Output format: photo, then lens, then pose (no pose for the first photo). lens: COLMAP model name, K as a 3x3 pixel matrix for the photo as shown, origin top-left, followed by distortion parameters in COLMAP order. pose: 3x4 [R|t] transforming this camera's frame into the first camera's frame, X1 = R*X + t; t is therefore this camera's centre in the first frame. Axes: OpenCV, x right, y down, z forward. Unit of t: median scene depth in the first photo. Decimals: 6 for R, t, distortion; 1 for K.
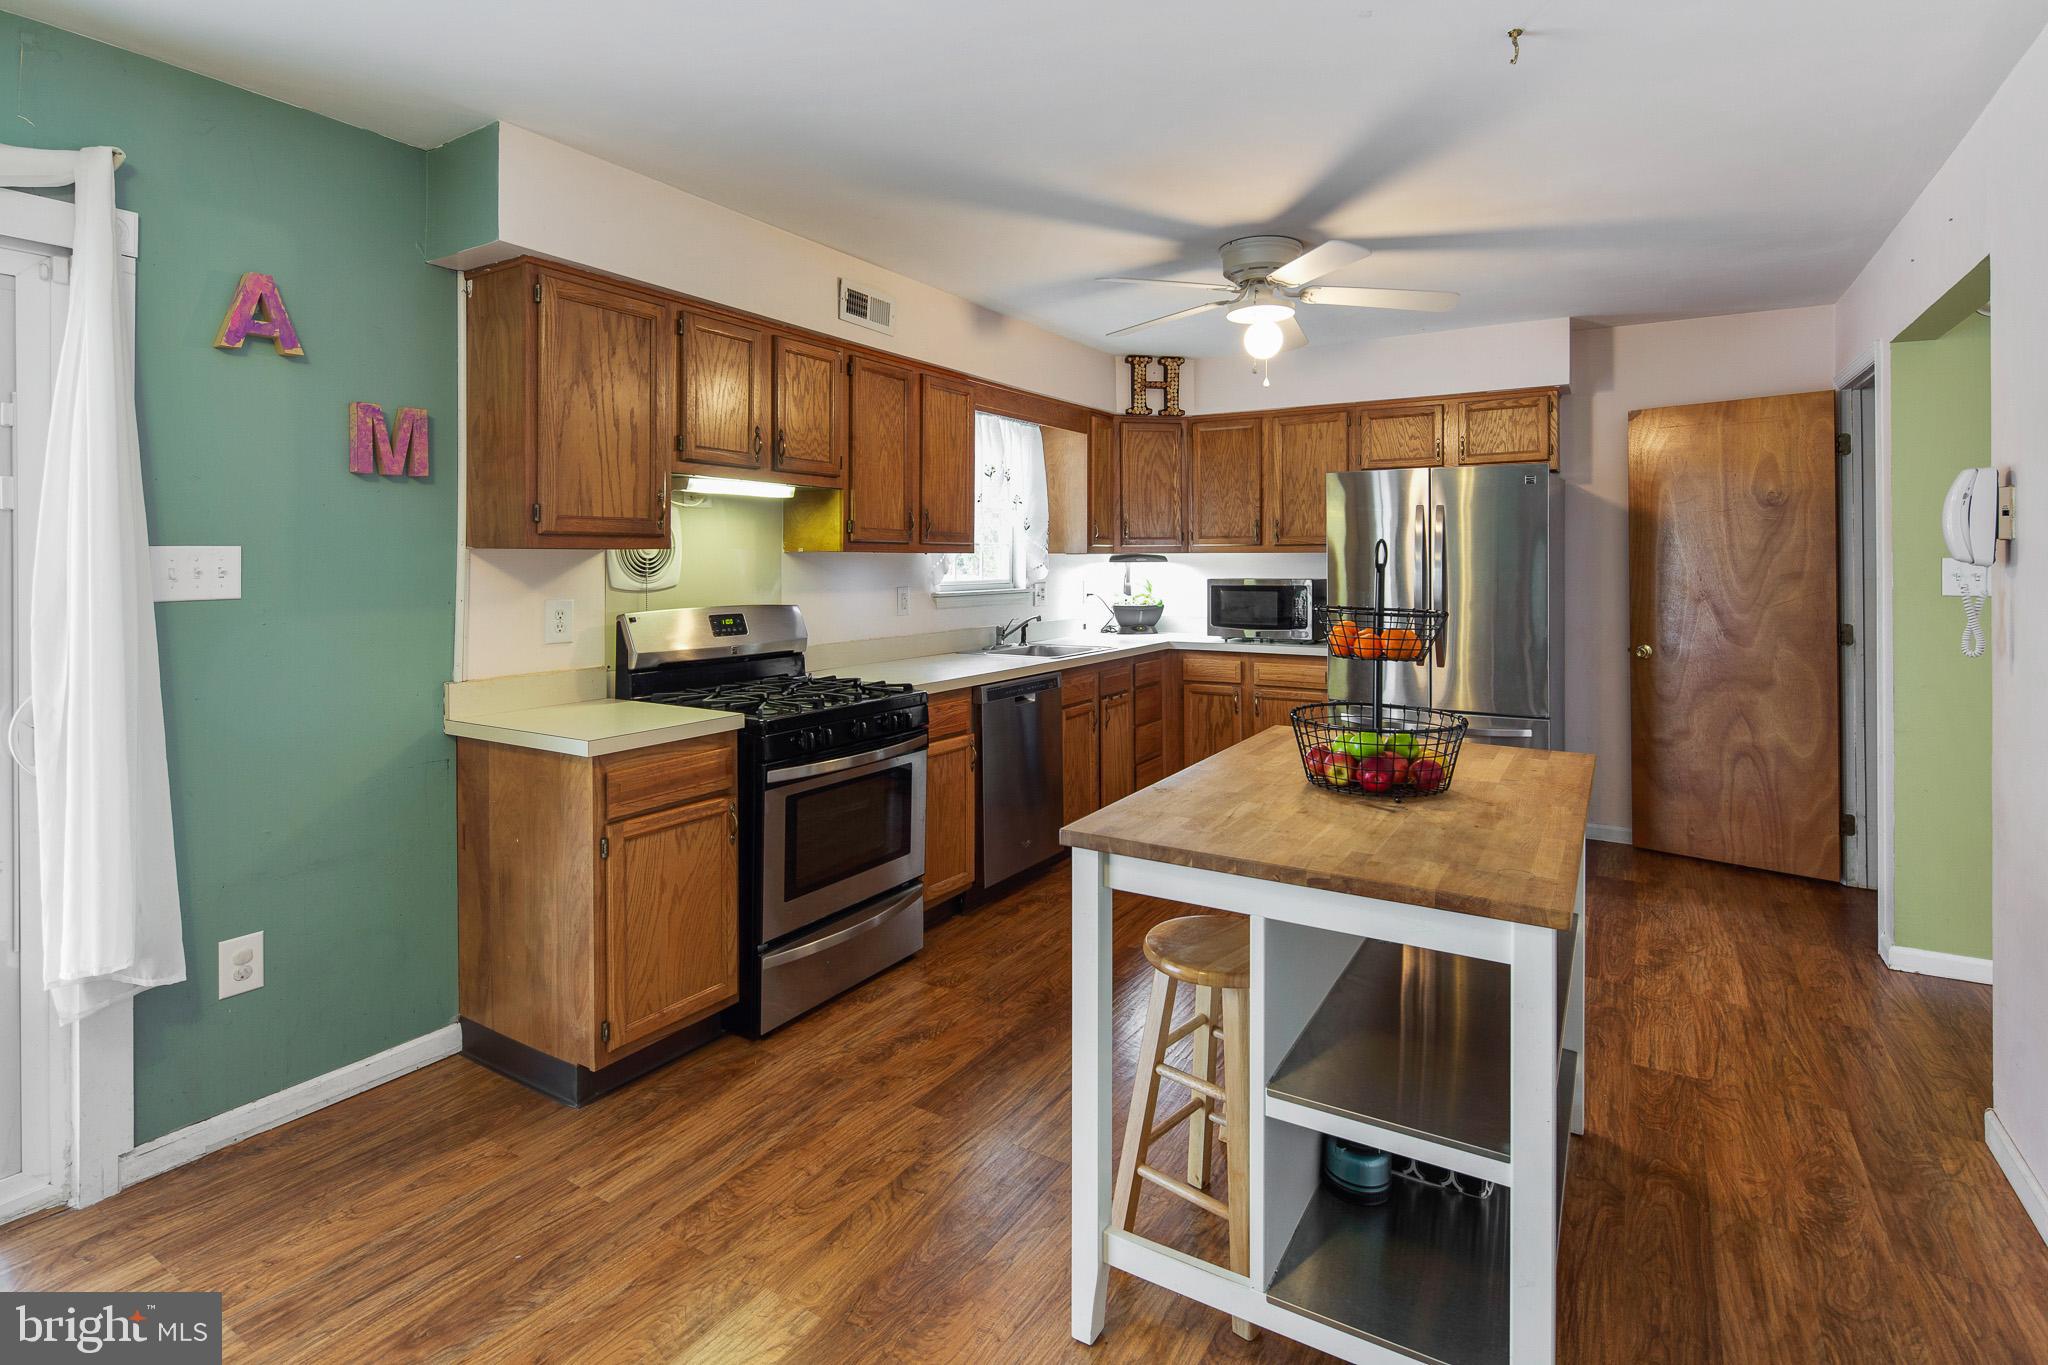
lens RADIAL K [[995.0, 0, 1024.1], [0, 995.0, 686.5], [0, 0, 1]] dist [-0.000279, -0.000858]
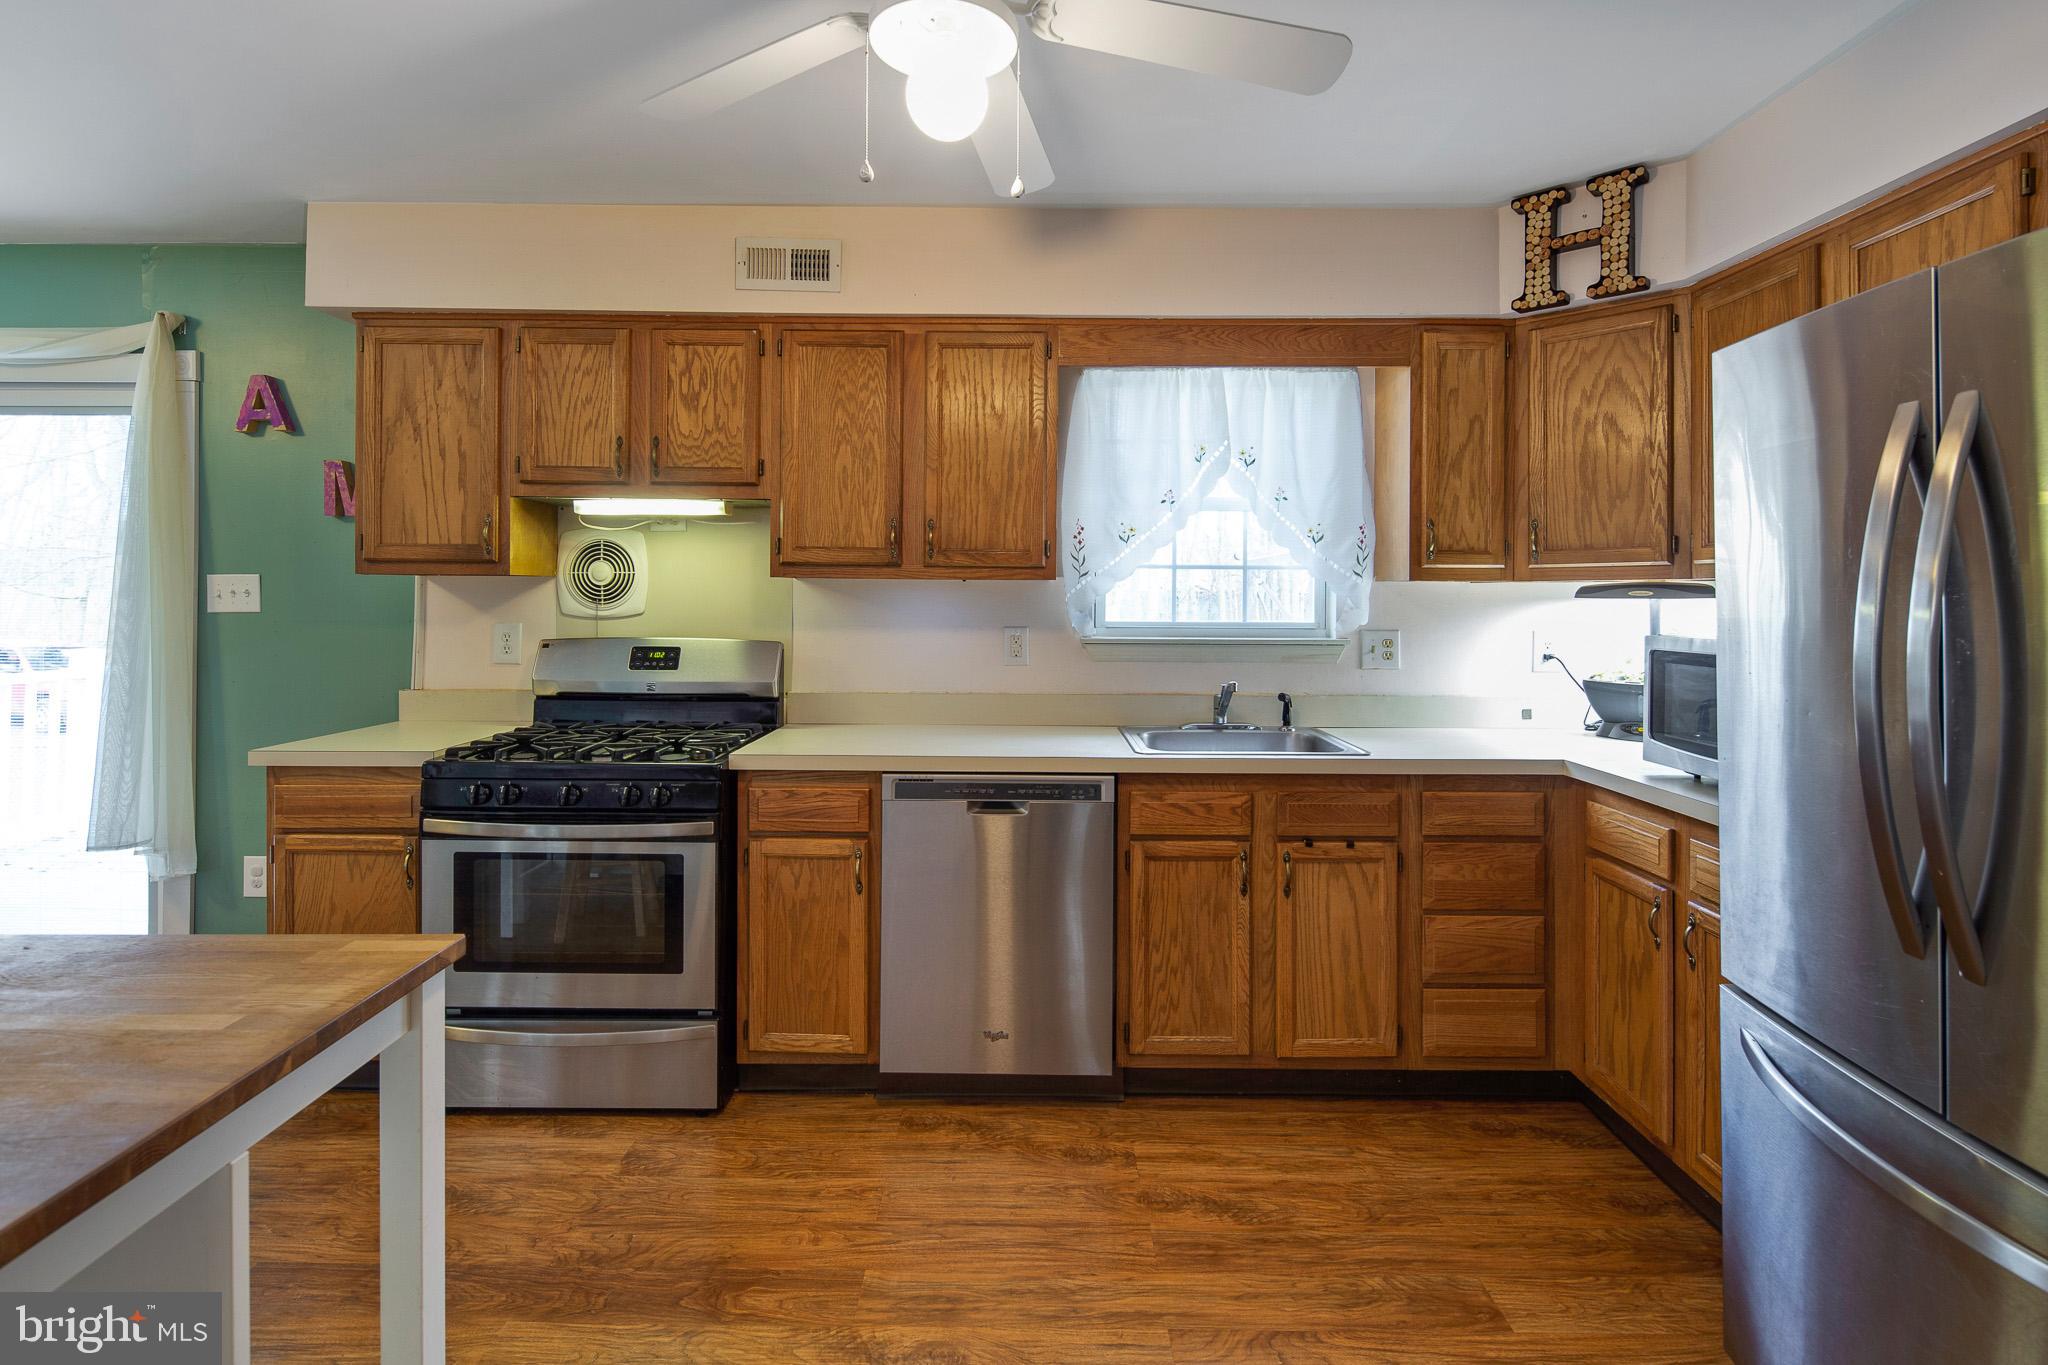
lens RADIAL K [[995.0, 0, 1027.5], [0, 995.0, 676.7], [0, 0, 1]] dist [-0.000279, -0.000858]
pose [[0.525581, 0.075632, -0.847375, 0.662355], [-0.114248, 0.993293, 0.017794, -0.102186], [0.843037, 0.087459, 0.530697, 0.822688]]
